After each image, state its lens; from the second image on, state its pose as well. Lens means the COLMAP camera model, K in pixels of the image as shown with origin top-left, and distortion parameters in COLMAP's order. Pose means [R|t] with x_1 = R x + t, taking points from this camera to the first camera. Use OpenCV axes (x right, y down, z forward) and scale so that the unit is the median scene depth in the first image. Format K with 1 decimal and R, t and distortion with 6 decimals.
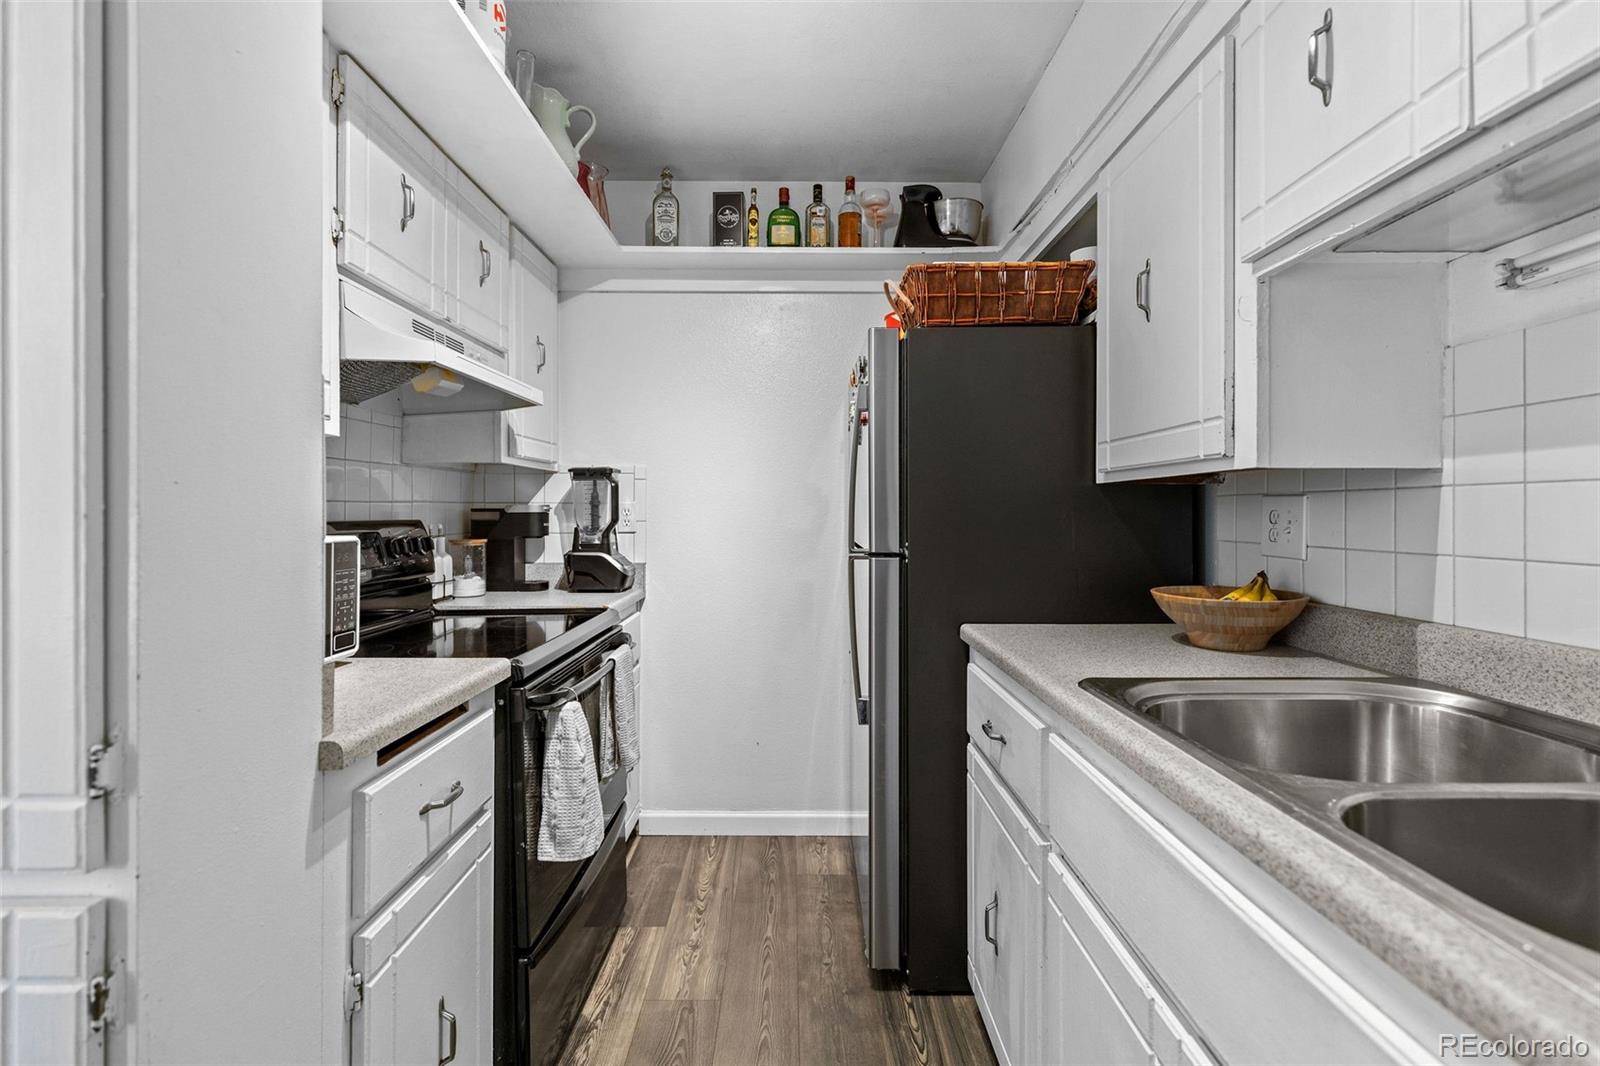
lens RADIAL K [[717.1, 0, 790.7], [0, 717.1, 517.5], [0, 0, 1]] dist [0.004144, 0.000406]
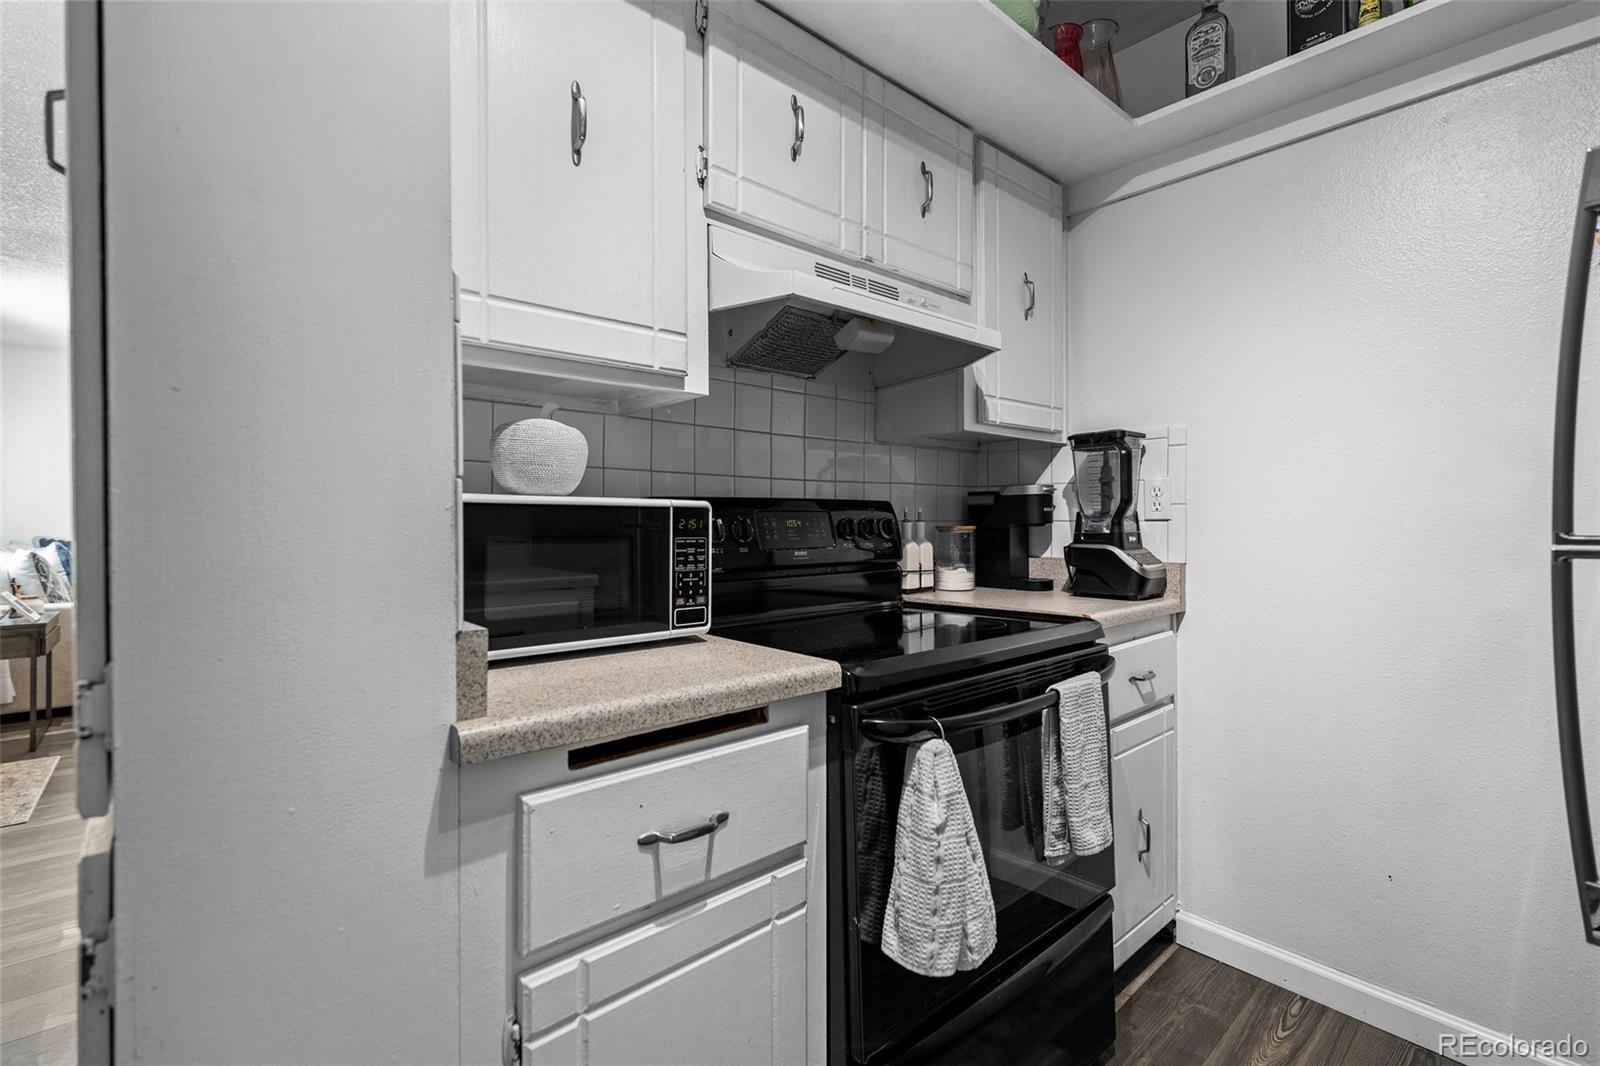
lens RADIAL K [[716.3, 0, 791.5], [0, 716.3, 525.5], [0, 0, 1]] dist [0.004853, -0.000668]
pose [[0.666948, 0.004645, -0.745090, 0.082674], [-0.004717, 0.999987, 0.002012, 0.033362], [0.745090, 0.002173, 0.666961, 0.299826]]
